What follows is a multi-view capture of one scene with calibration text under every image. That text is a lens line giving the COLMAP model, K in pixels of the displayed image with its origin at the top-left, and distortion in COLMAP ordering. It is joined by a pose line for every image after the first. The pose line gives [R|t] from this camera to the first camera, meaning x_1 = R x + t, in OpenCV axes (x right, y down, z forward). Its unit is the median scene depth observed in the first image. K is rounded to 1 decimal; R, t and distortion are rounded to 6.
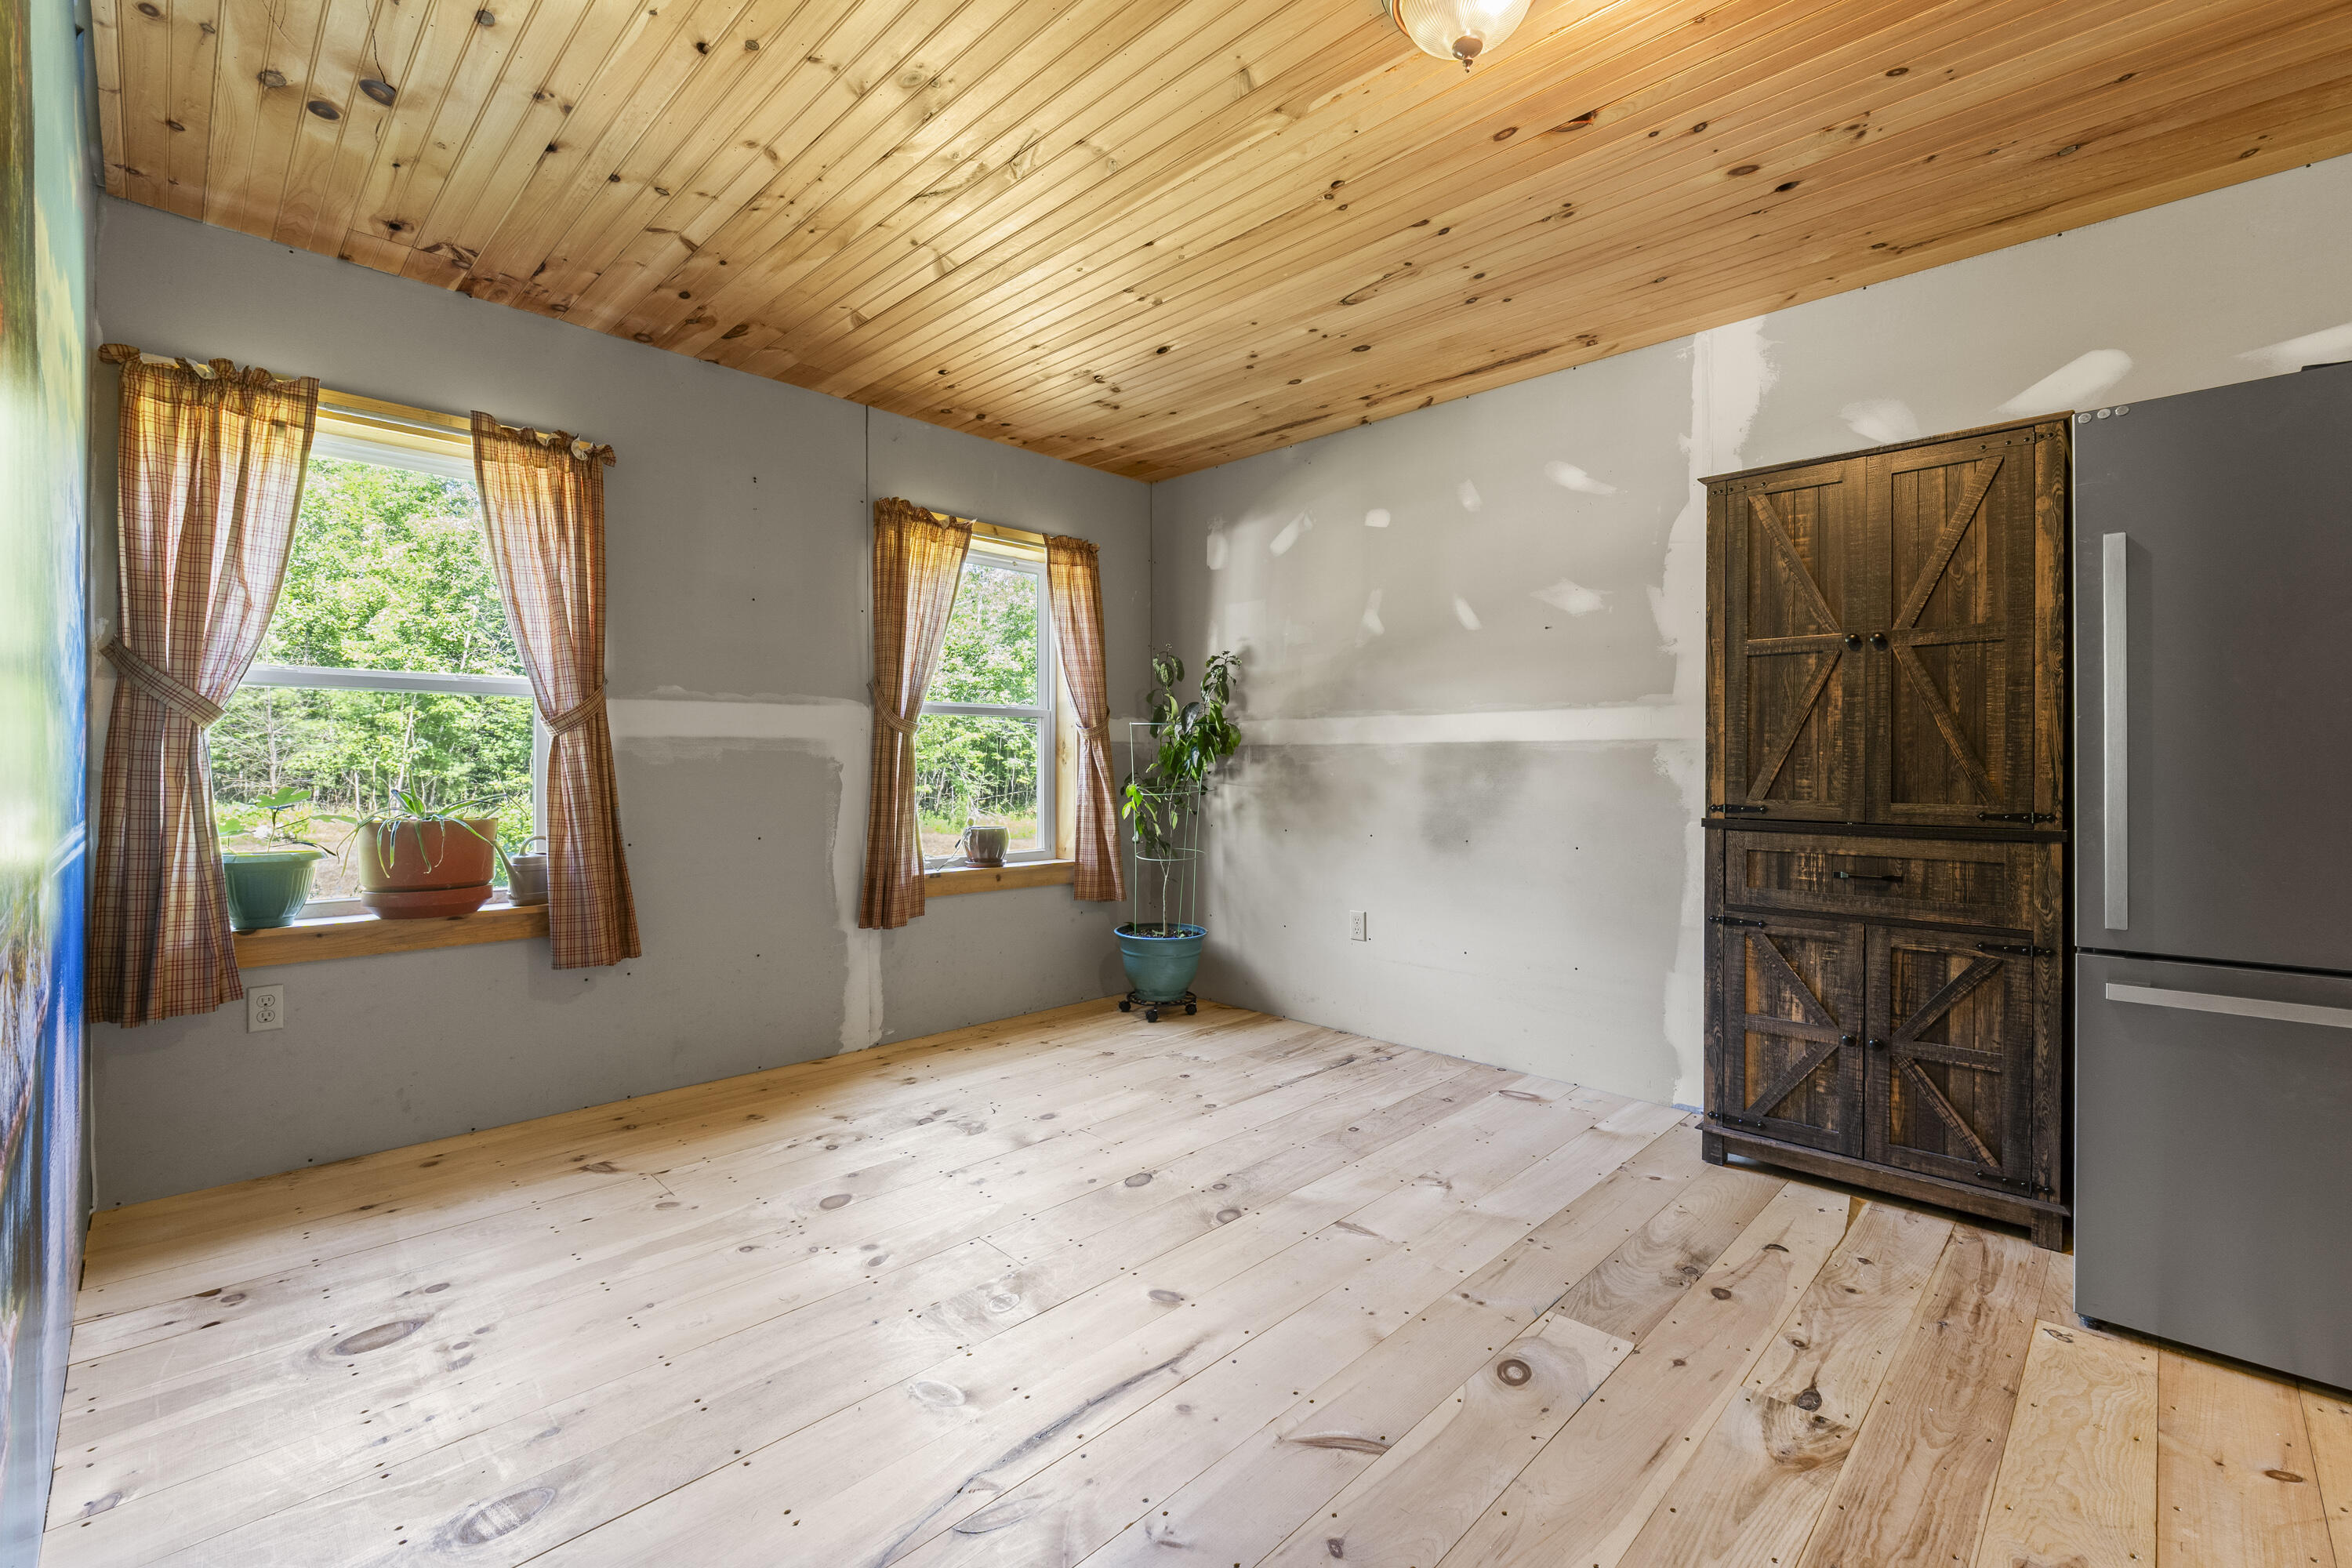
lens RADIAL K [[991.7, 0, 1163.8], [0, 991.7, 771.2], [0, 0, 1]] dist [-0.008985, 0.000396]
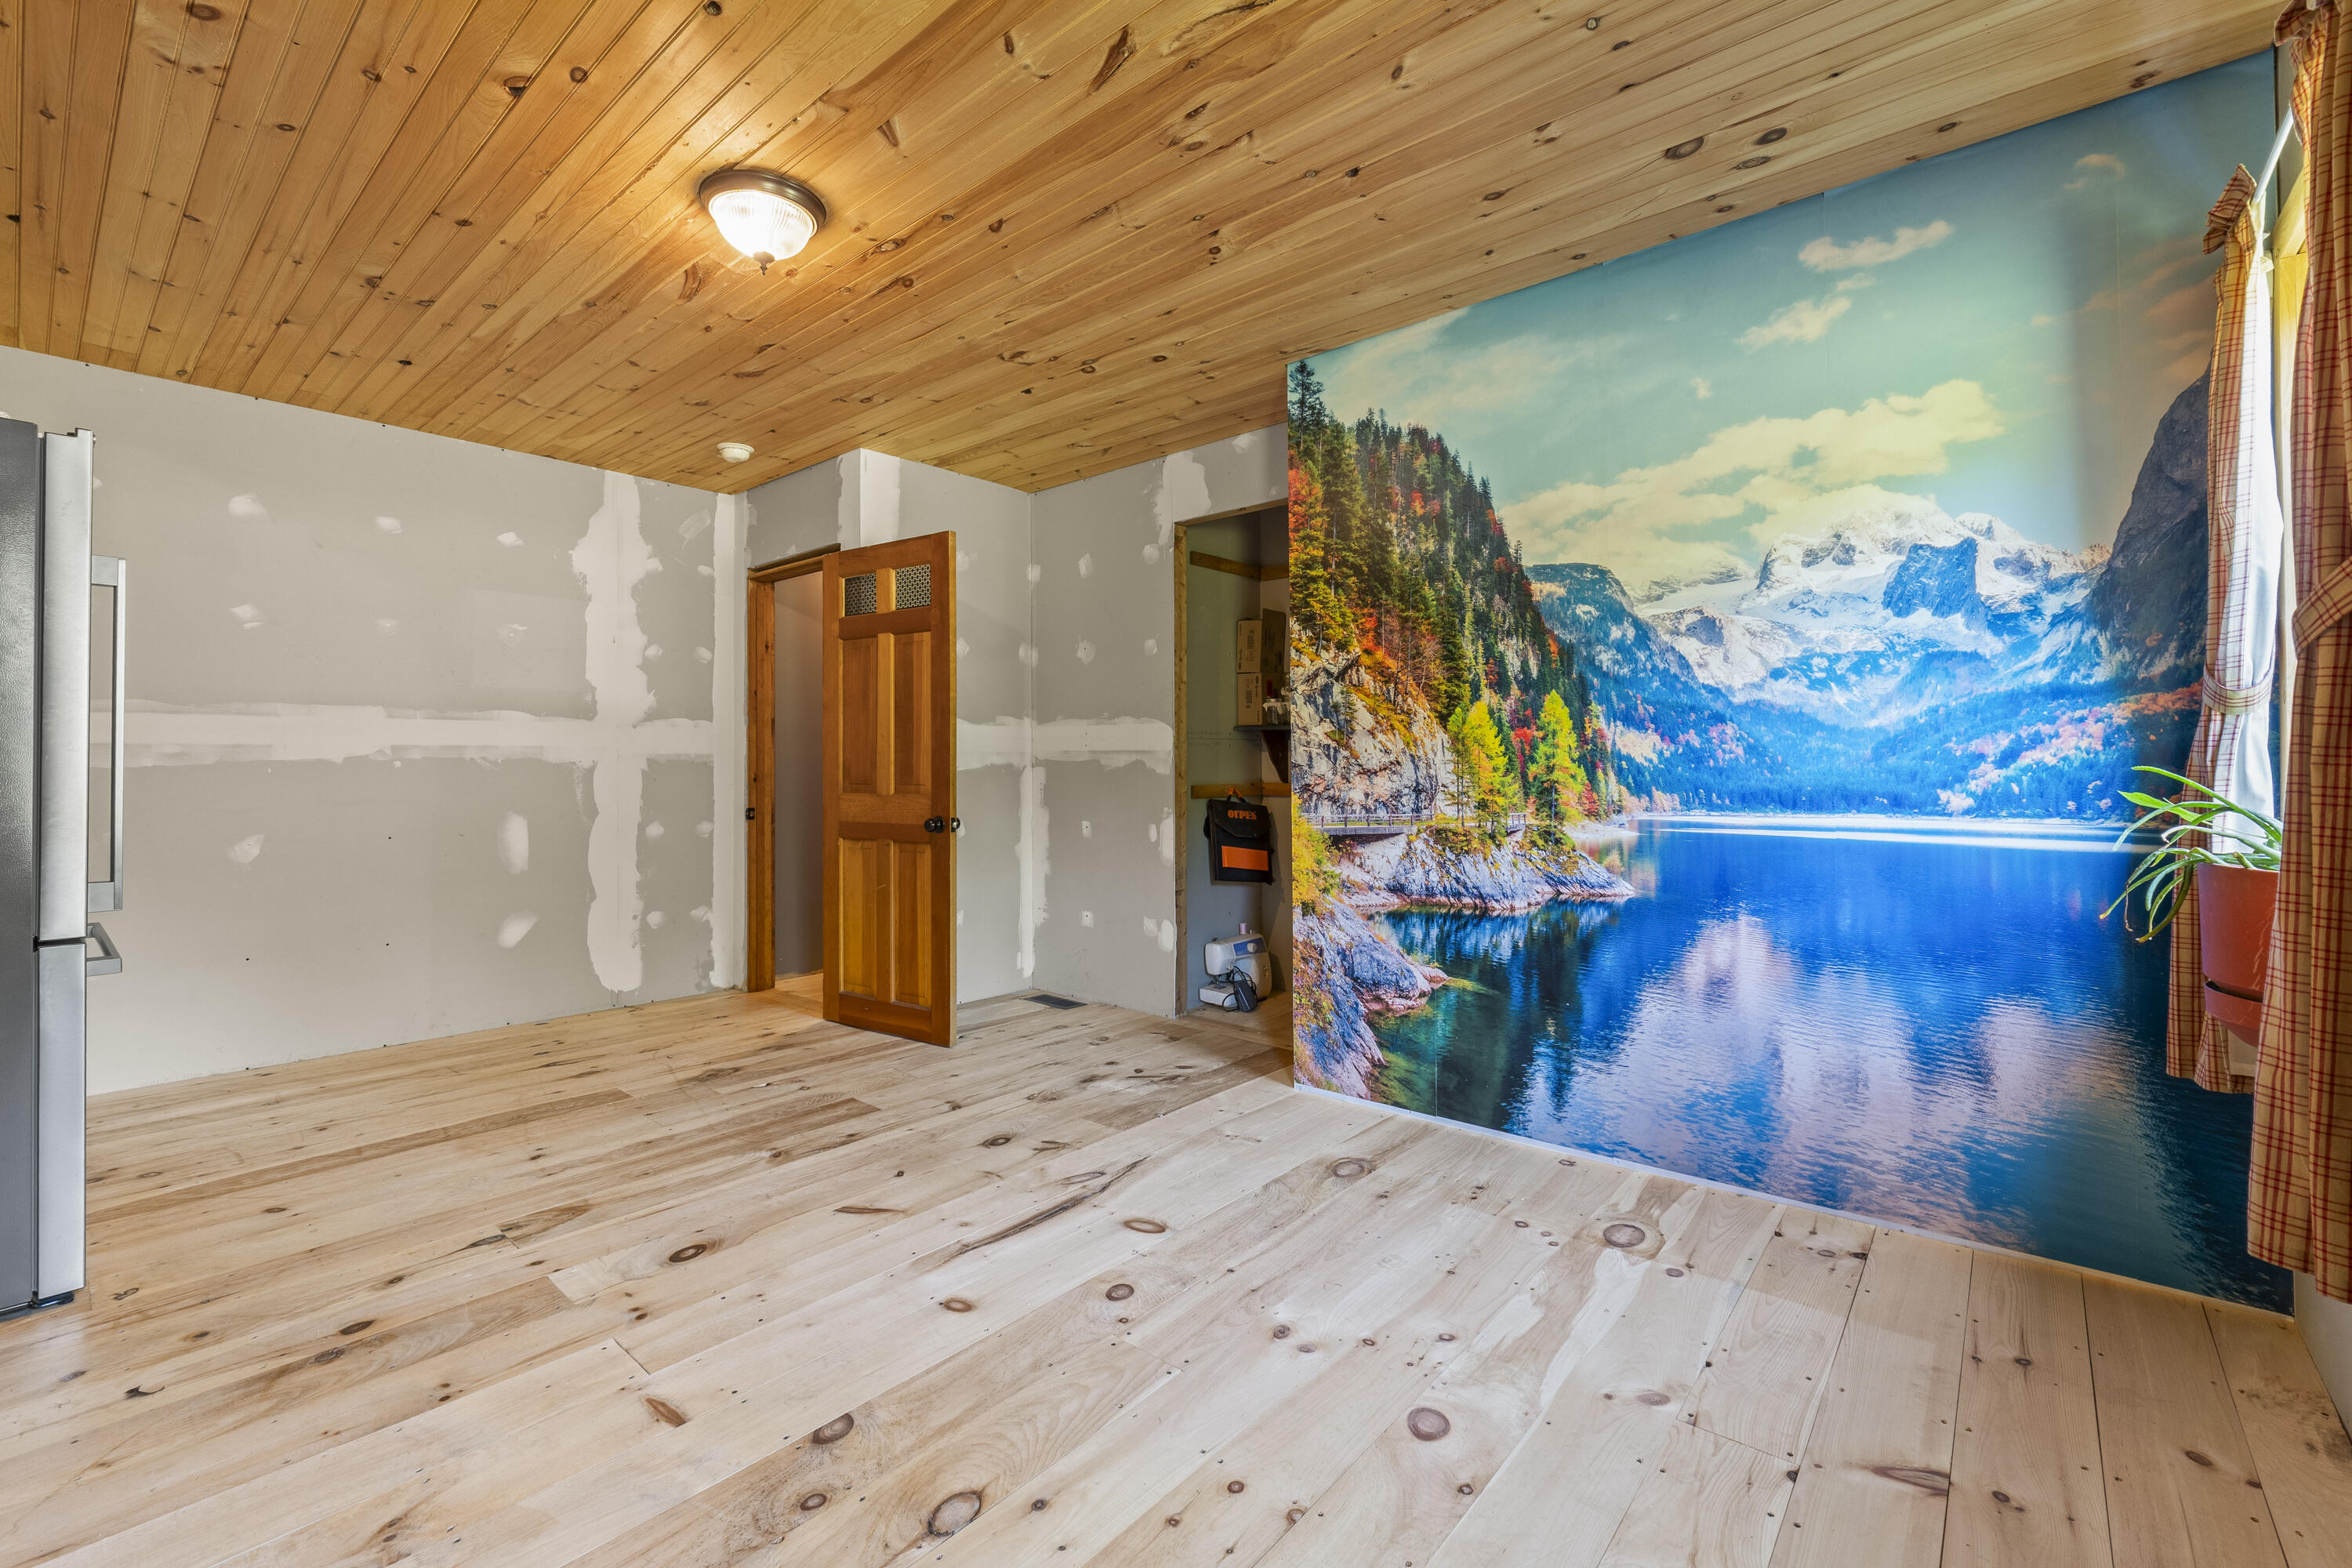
lens RADIAL K [[995.3, 0, 1158.6], [0, 995.3, 761.1], [0, 0, 1]] dist [-0.009724, 0.001043]
pose [[-0.997551, 0.000063, -0.069944, -0.084902], [-0.000008, 0.999999, 0.001017, -0.005875], [0.069944, 0.001015, -0.997550, 1.303626]]
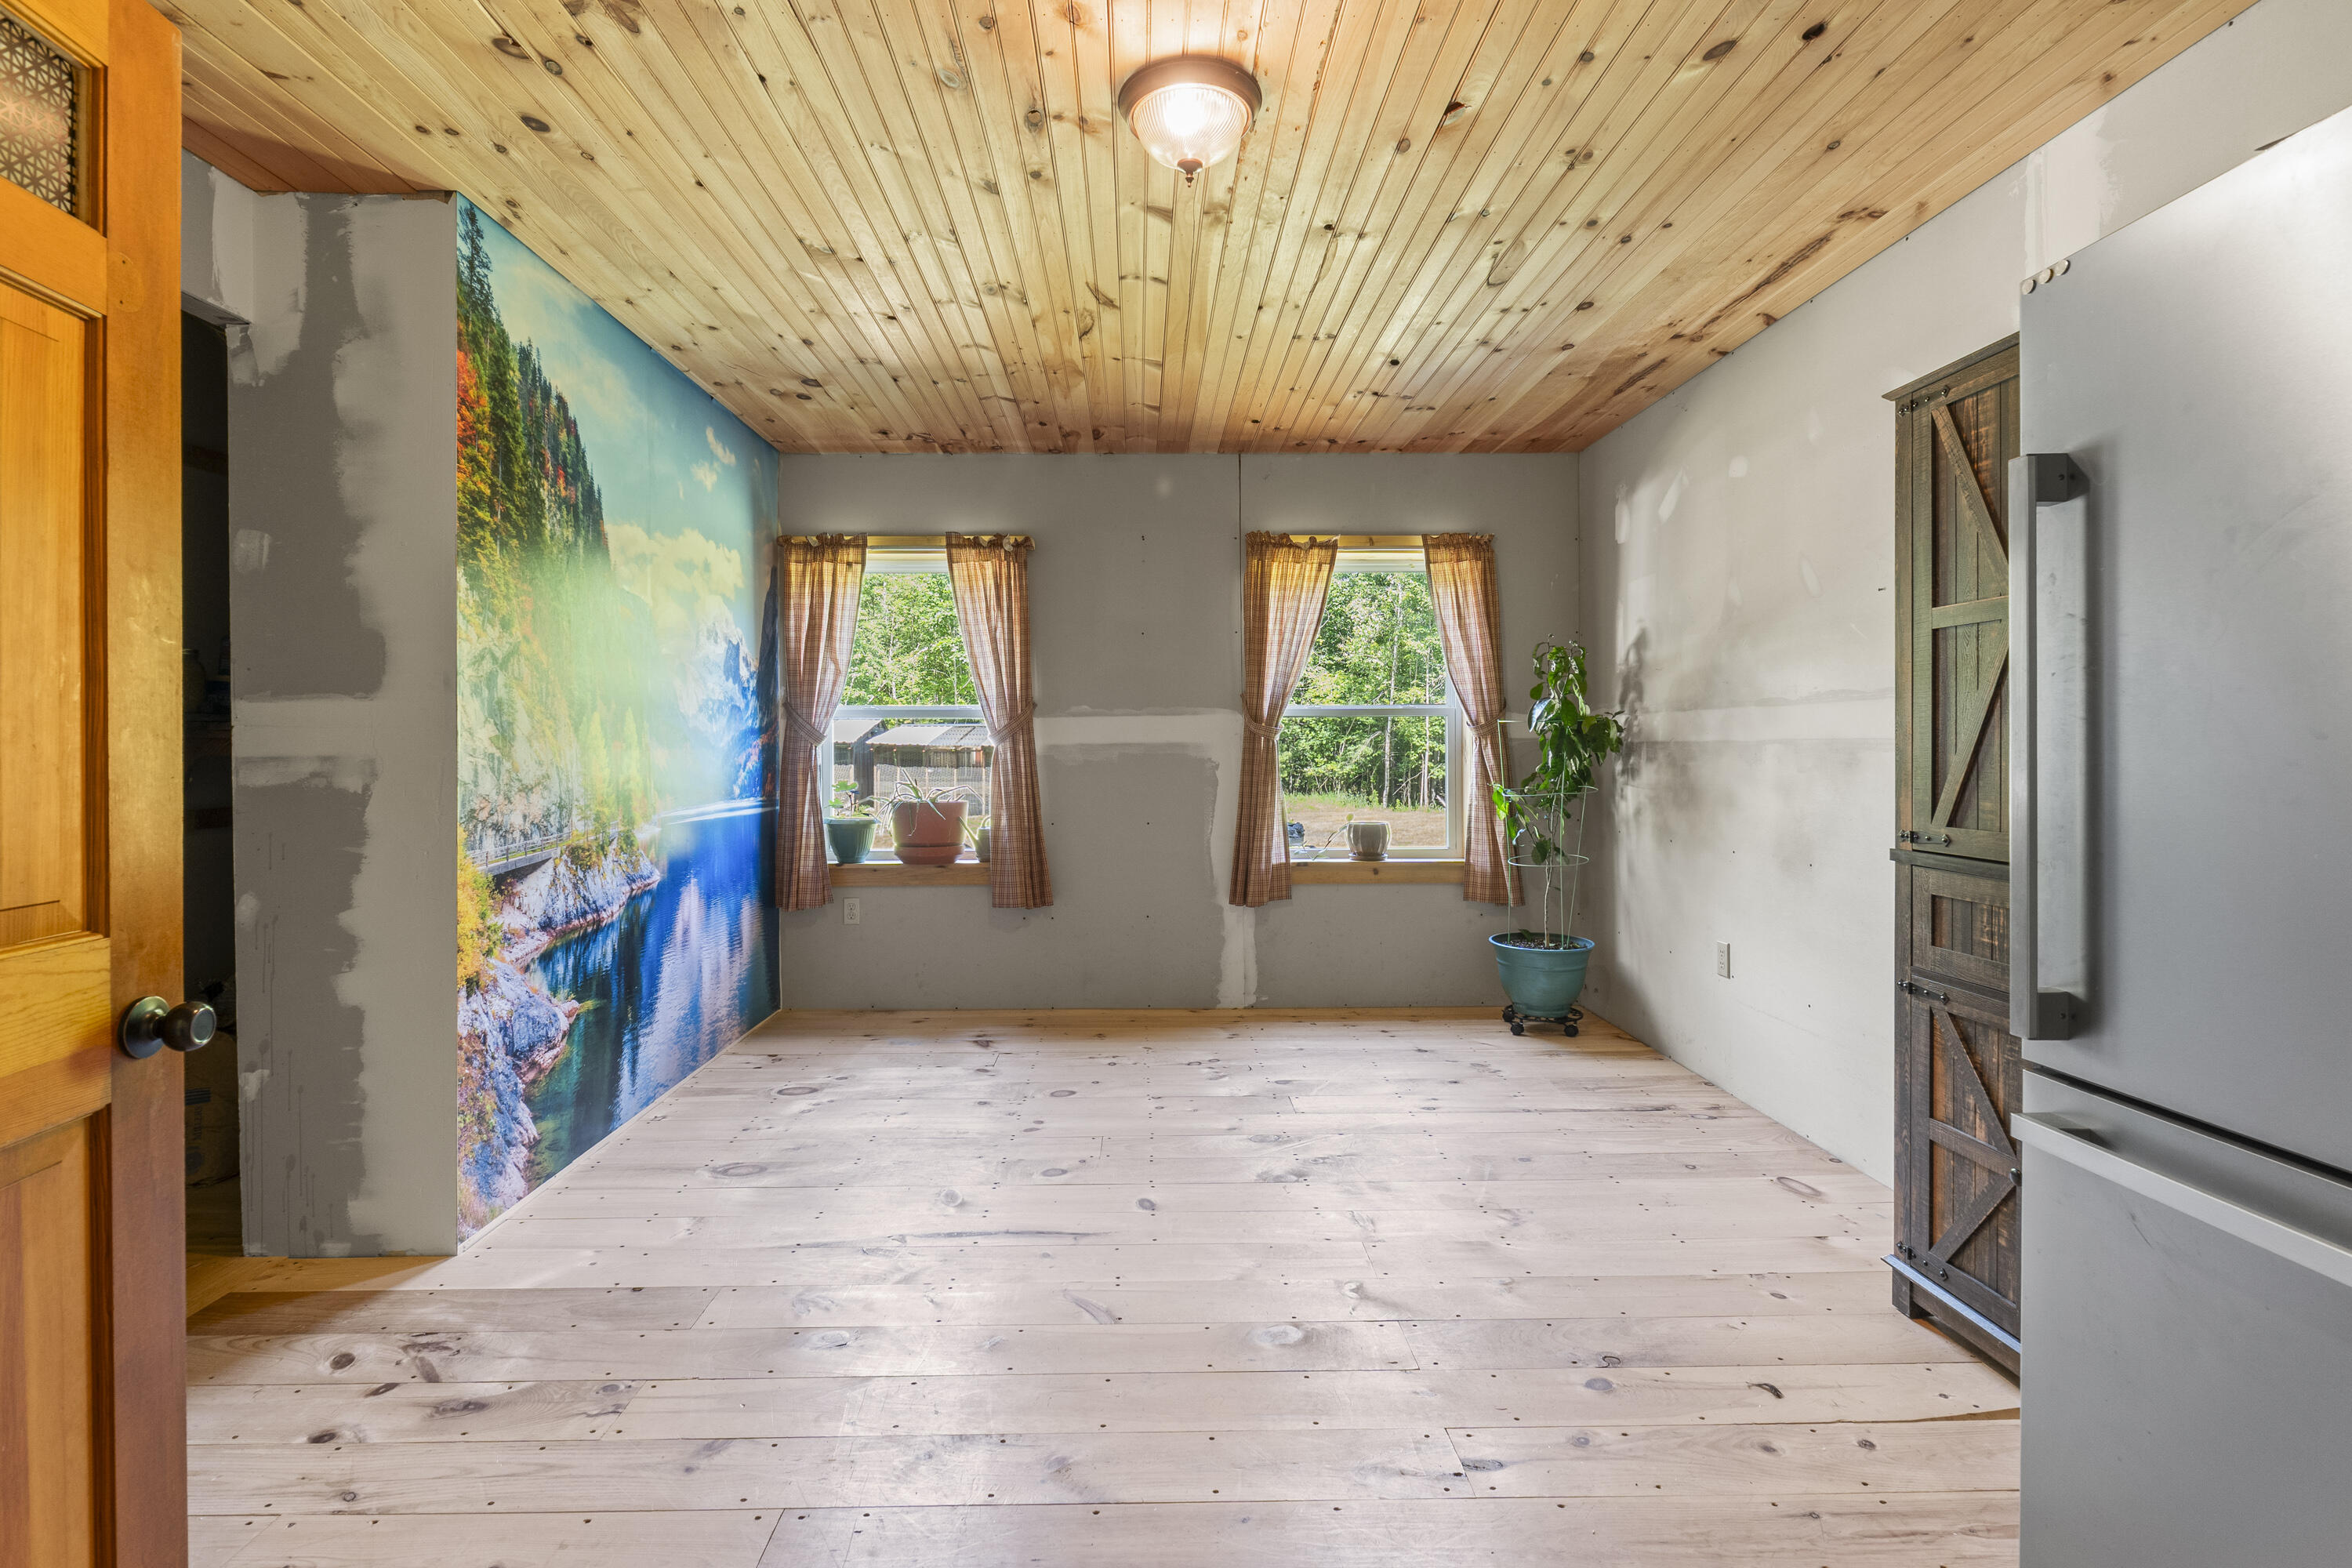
lens RADIAL K [[1081.0, 0, 1166.4], [0, 1081.0, 768.1], [0, 0, 1]] dist [-0.011583, -0.000060]
pose [[0.723290, 0.007707, -0.690502, 0.620368], [0.000553, 0.999931, 0.011740, -0.020563], [0.690544, -0.008874, 0.723236, 0.030168]]
